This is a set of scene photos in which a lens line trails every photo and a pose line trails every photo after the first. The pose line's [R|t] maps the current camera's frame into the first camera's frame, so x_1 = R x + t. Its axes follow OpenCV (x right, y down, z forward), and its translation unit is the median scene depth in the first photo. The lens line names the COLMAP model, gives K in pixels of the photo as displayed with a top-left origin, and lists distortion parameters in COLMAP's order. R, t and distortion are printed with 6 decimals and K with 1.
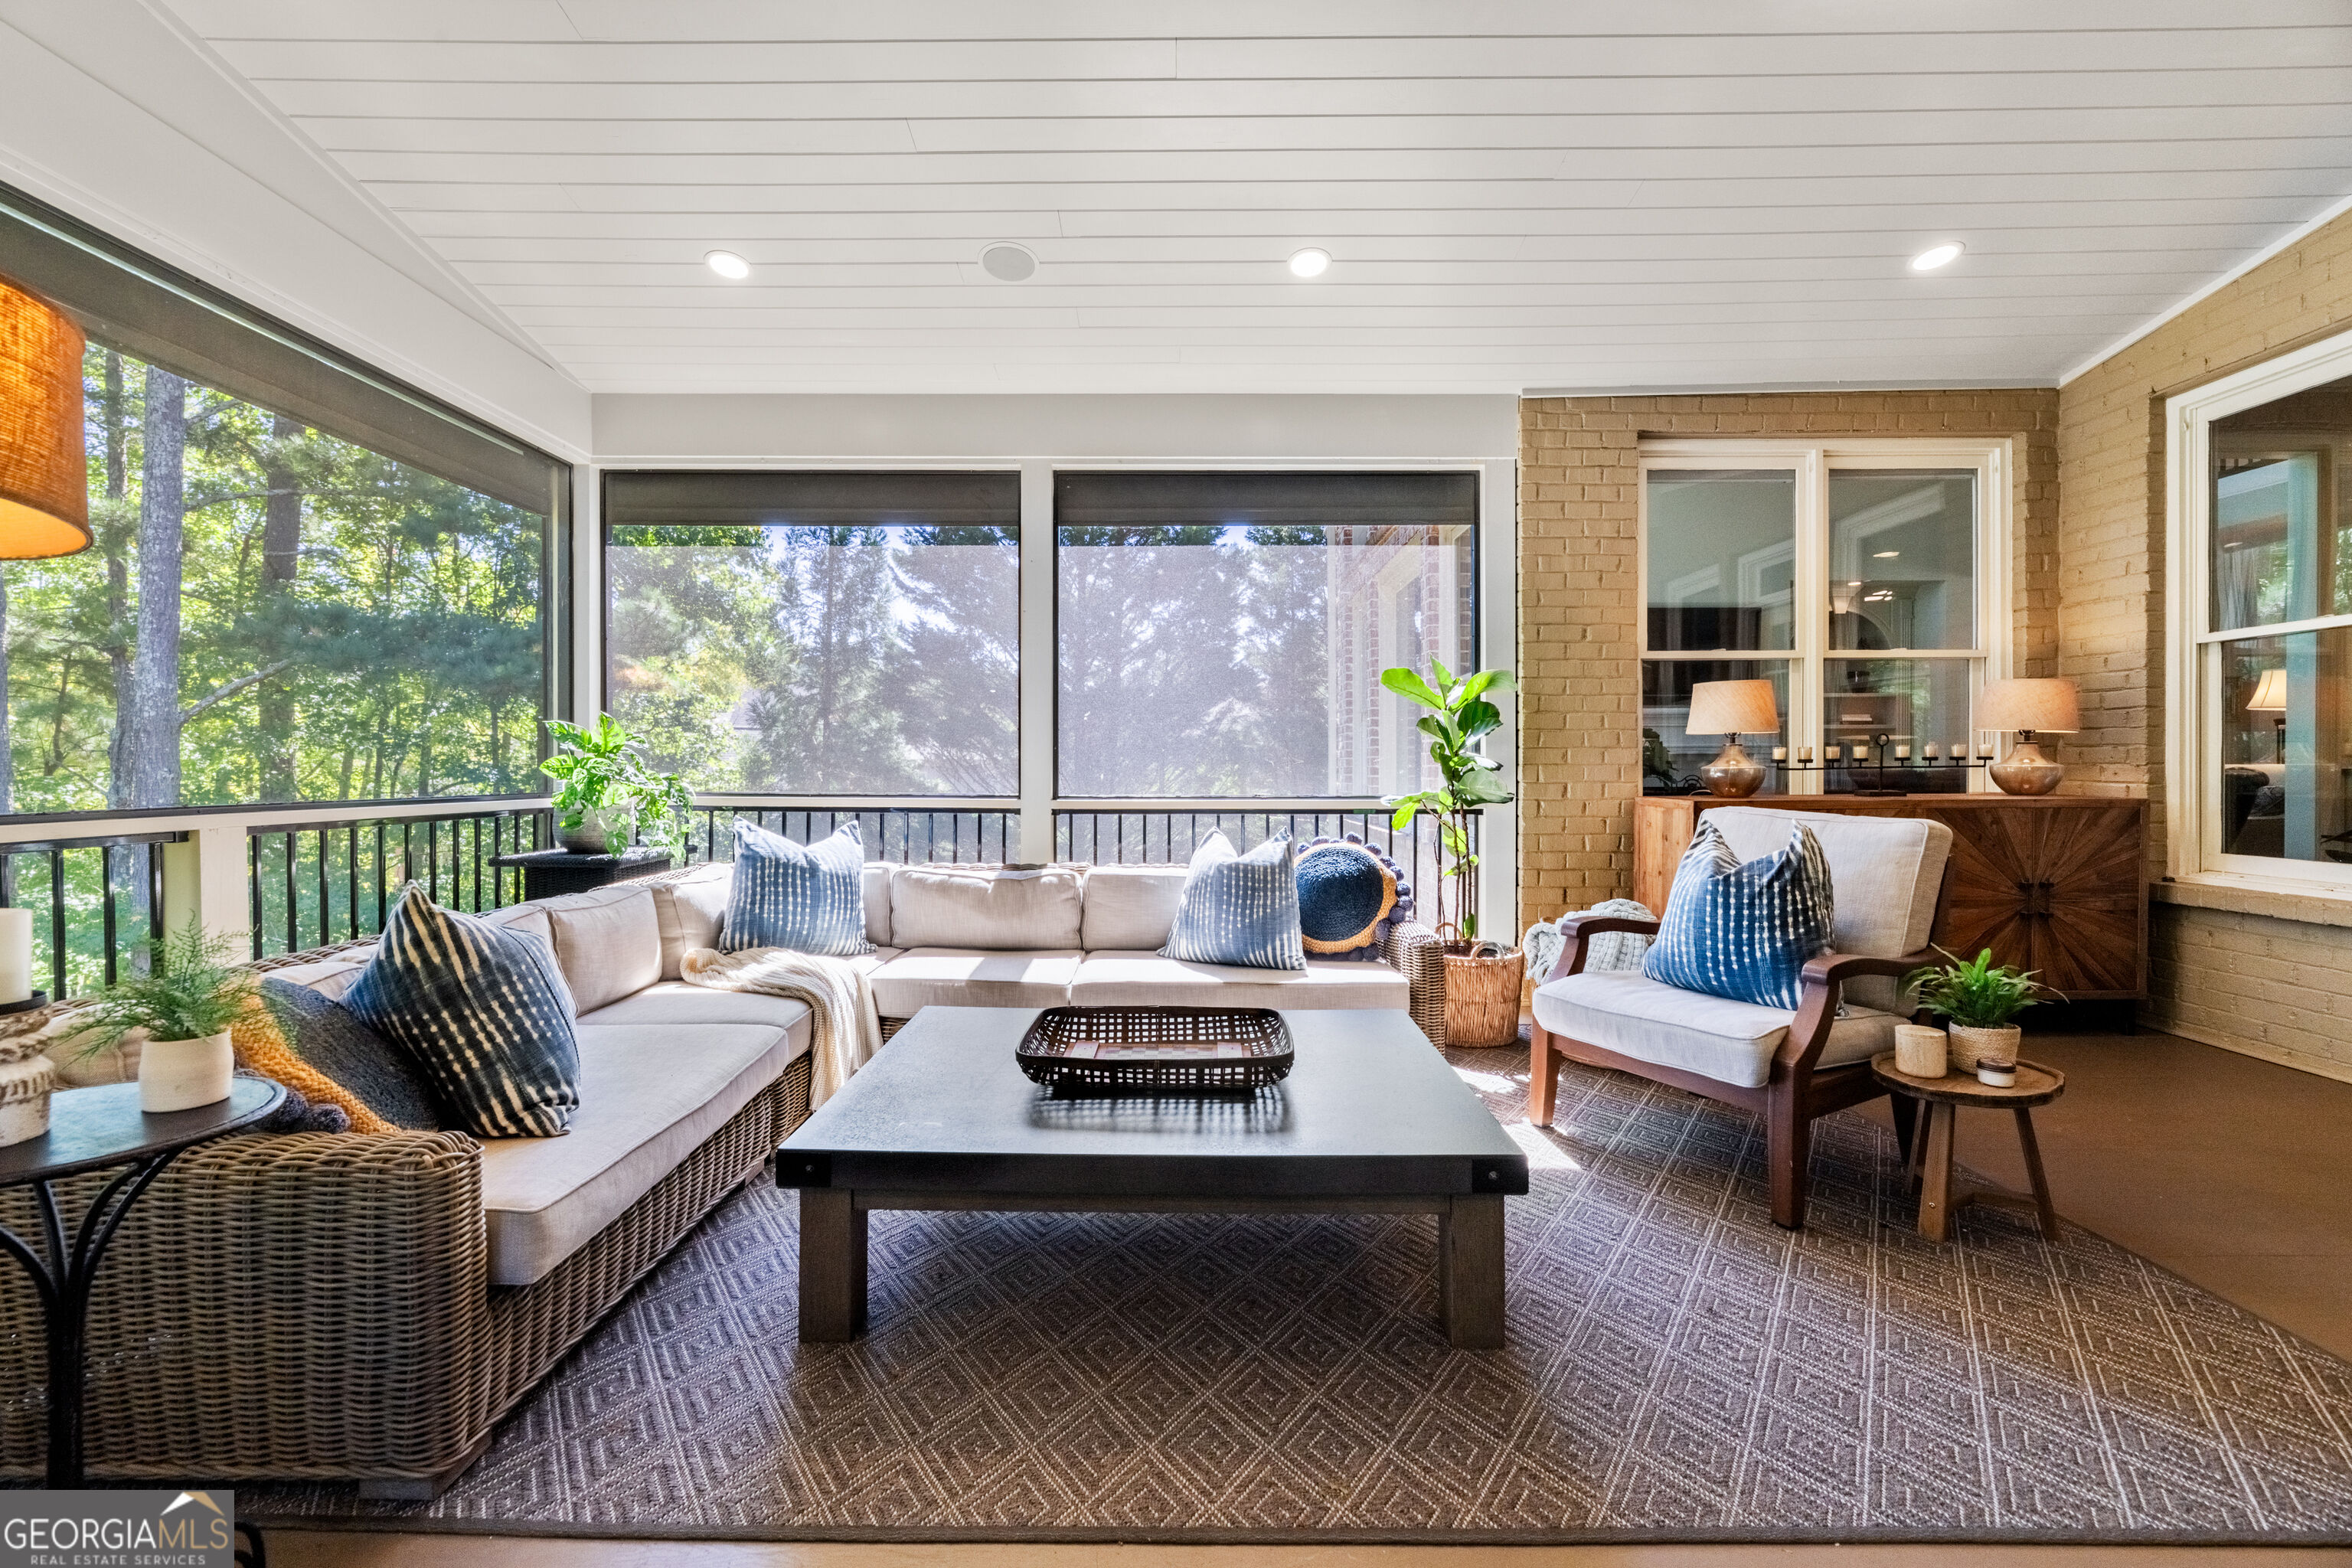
lens RADIAL K [[964.4, 0, 1166.1], [0, 964.4, 781.6], [0, 0, 1]] dist [-0.000685, 0.000474]
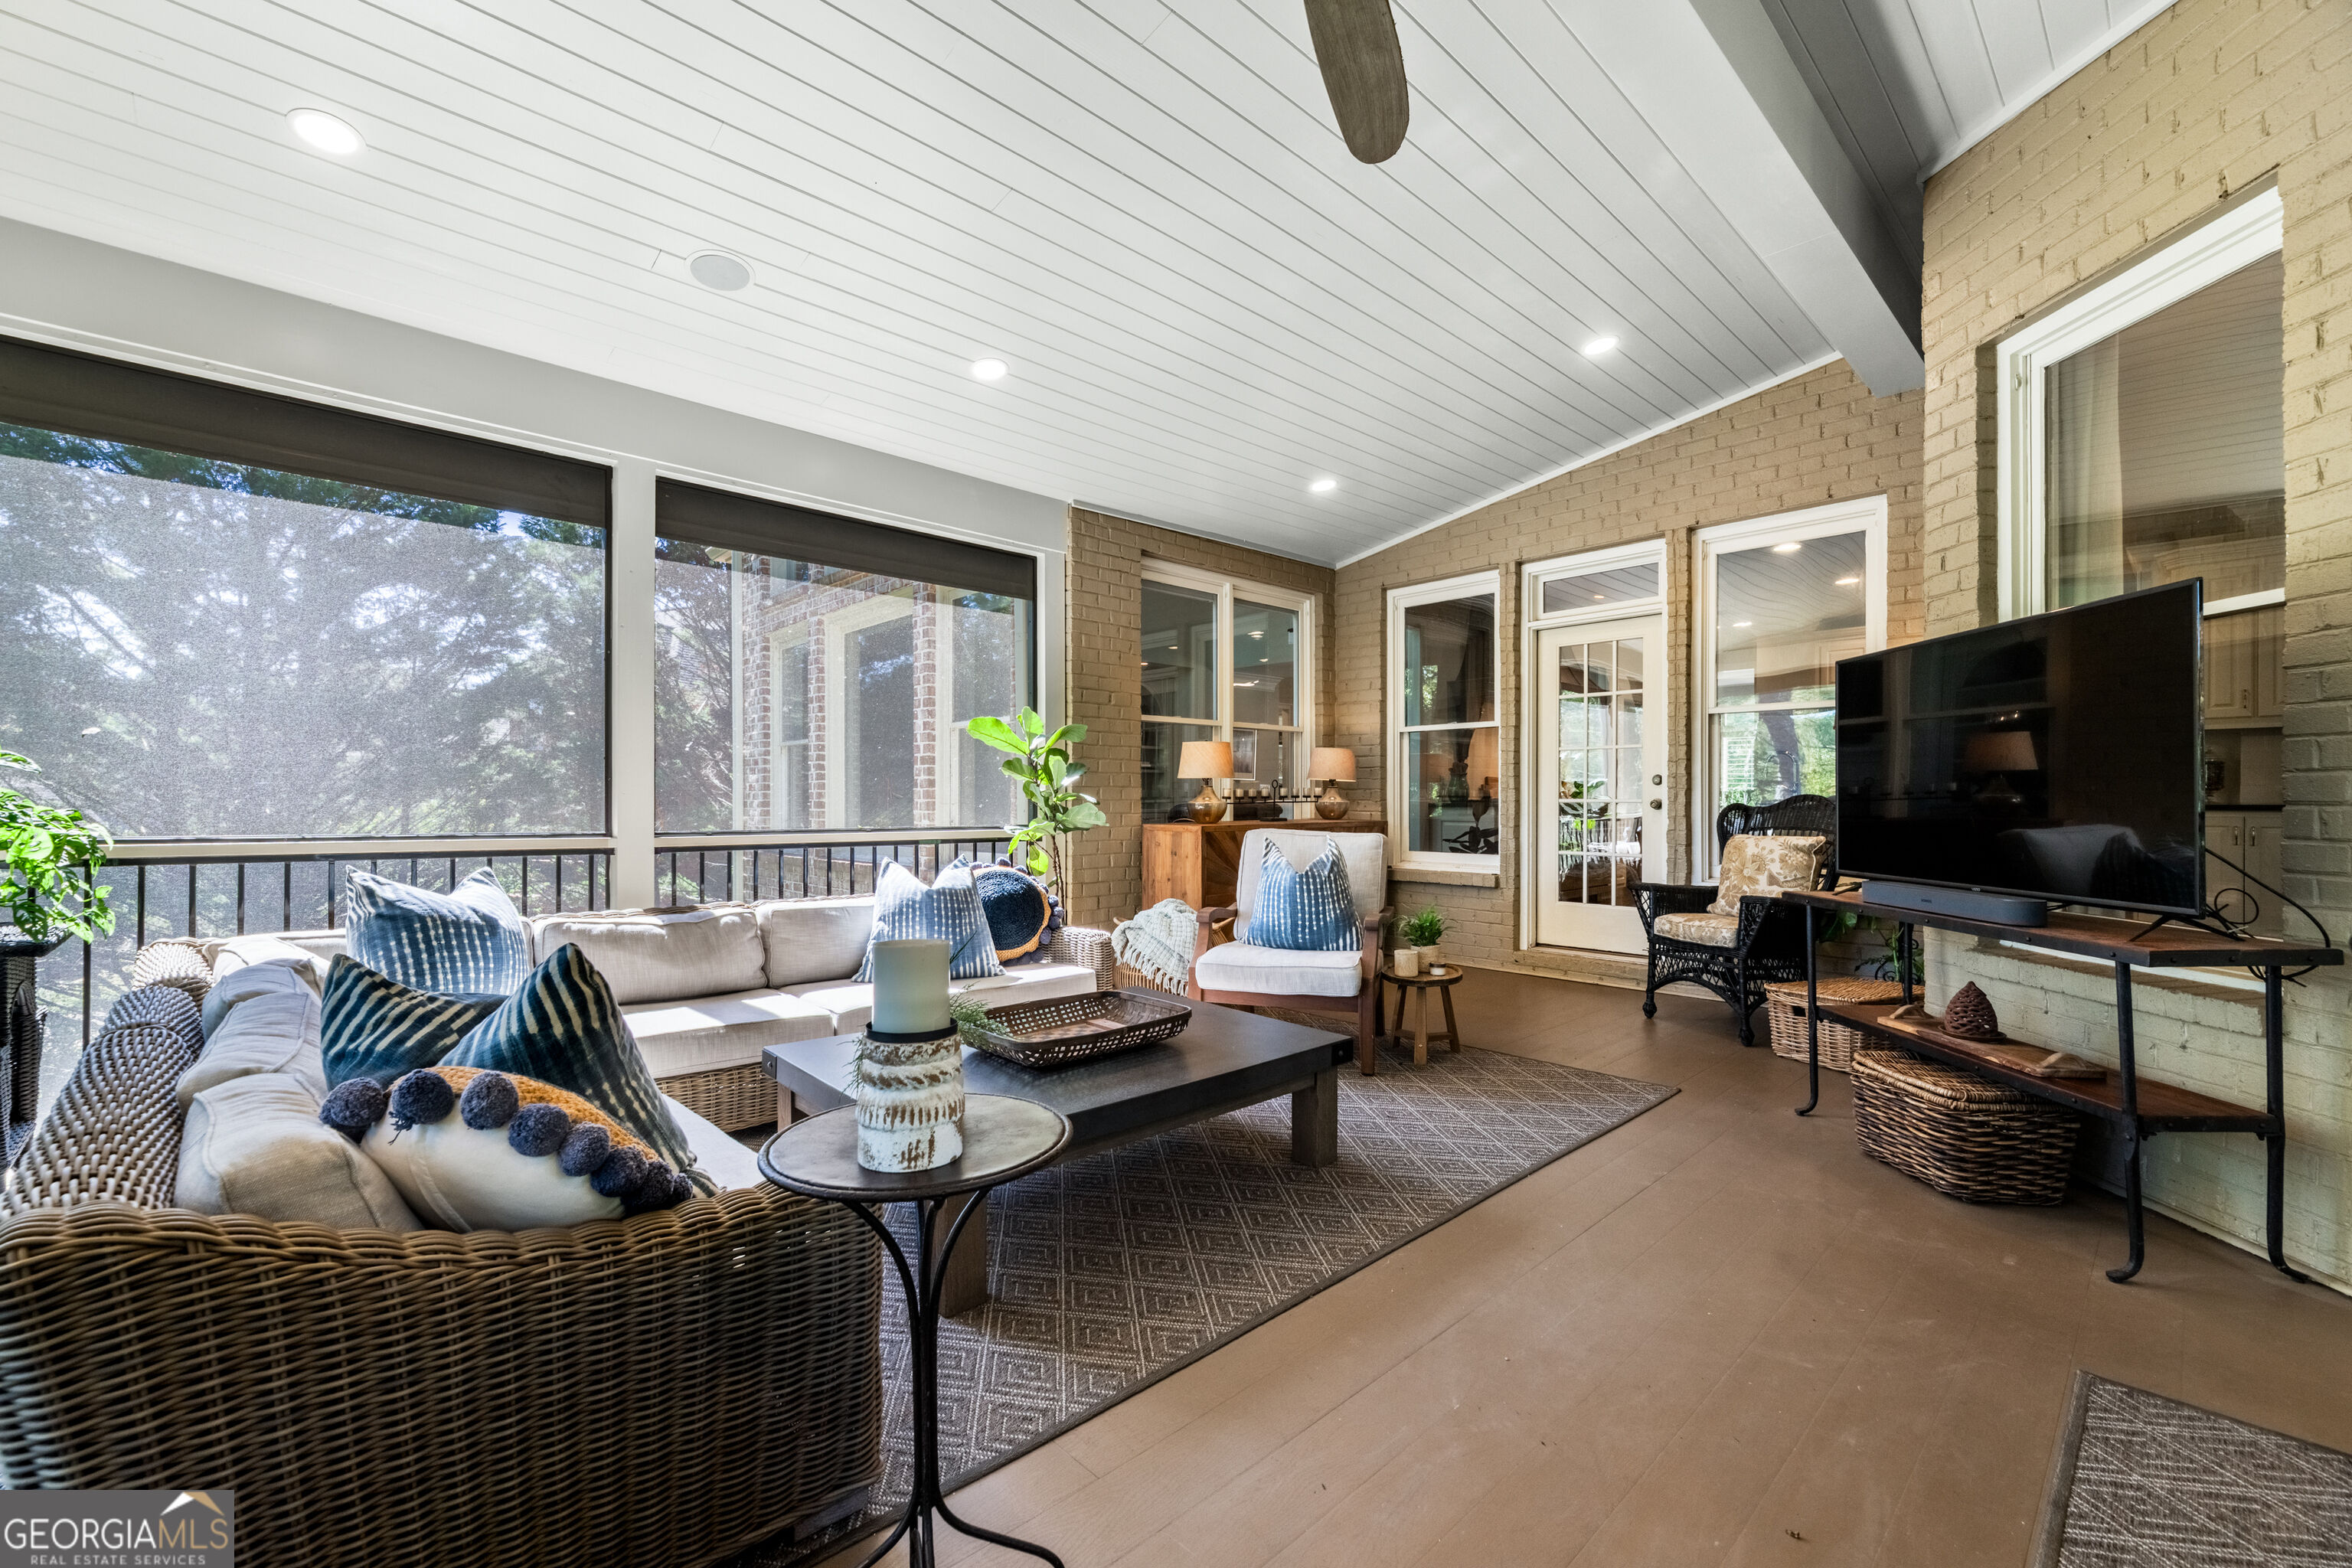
lens RADIAL K [[969.2, 0, 1168.1], [0, 969.2, 814.8], [0, 0, 1]] dist [0.000104, 0.000153]
pose [[0.727148, -0.008472, 0.686428, -0.465367], [0.008412, 0.999959, 0.003431, -0.001716], [-0.686429, 0.003279, 0.727190, 0.002923]]
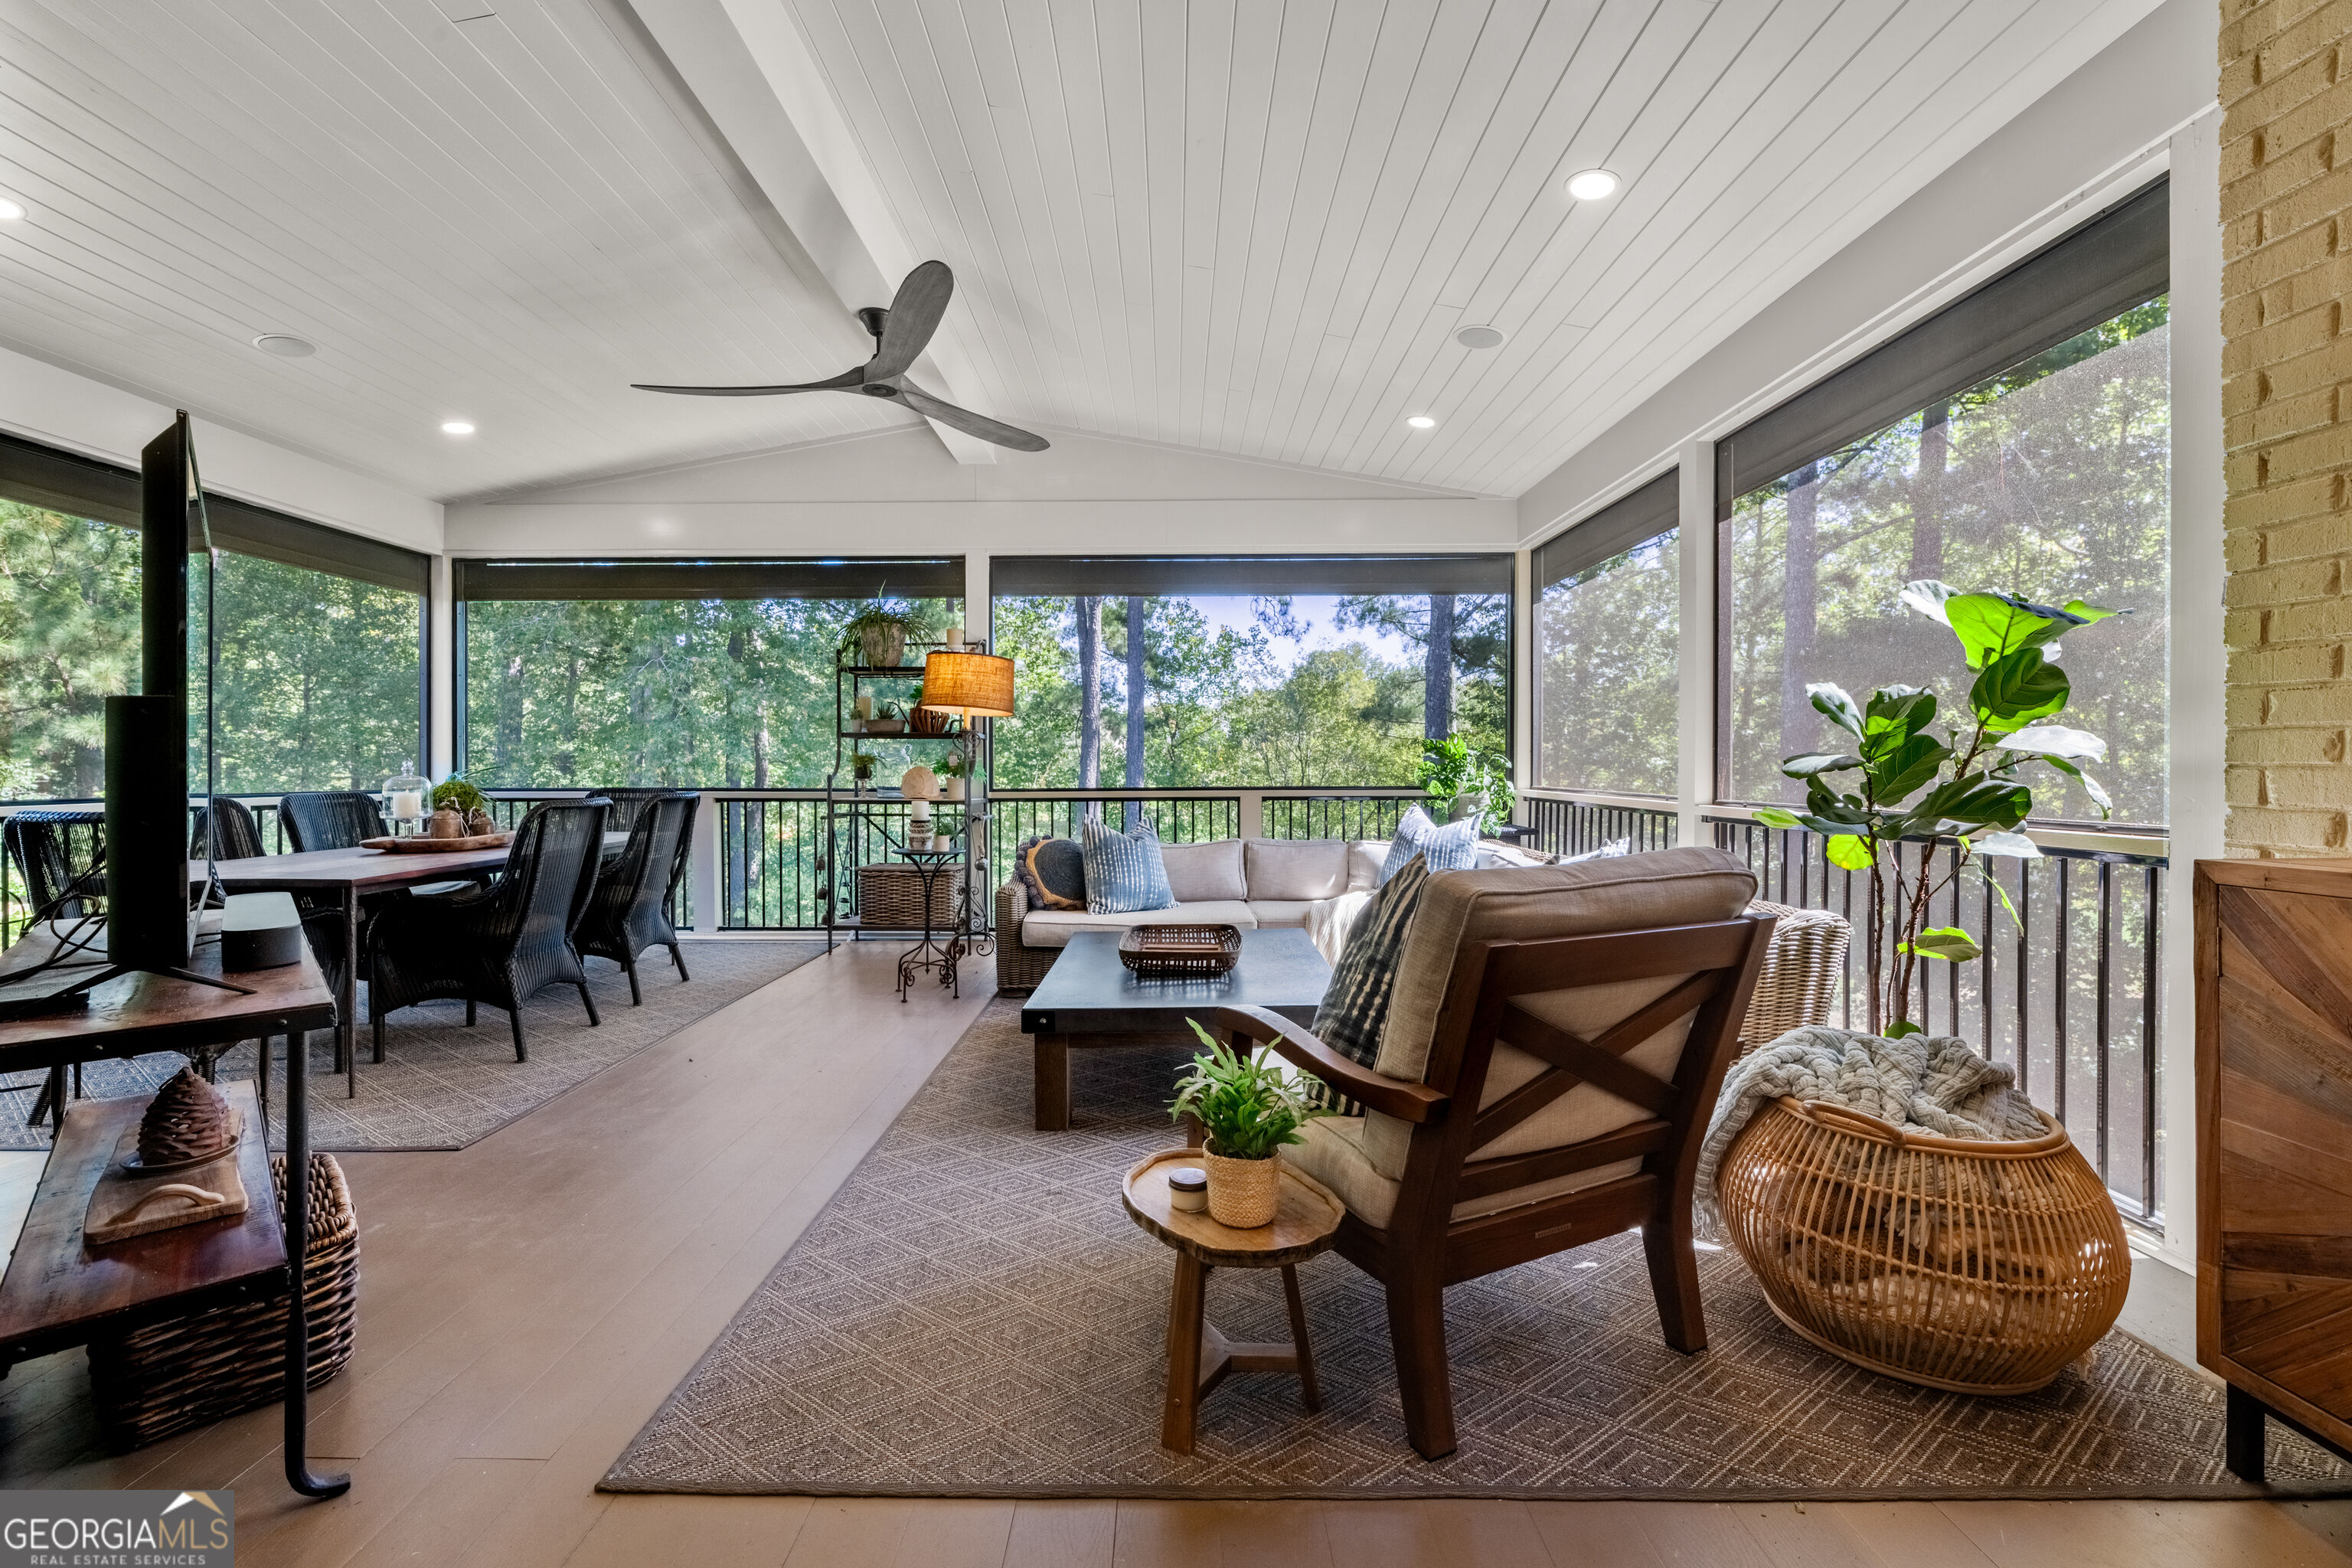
lens RADIAL K [[998.7, 0, 1168.3], [0, 998.7, 757.9], [0, 0, 1]] dist [-0.002988, -0.000262]
pose [[0.009675, -0.007025, -0.999929, 0.960896], [-0.012848, 0.999892, -0.007149, -0.014875], [0.999871, 0.012916, 0.009584, 0.571008]]
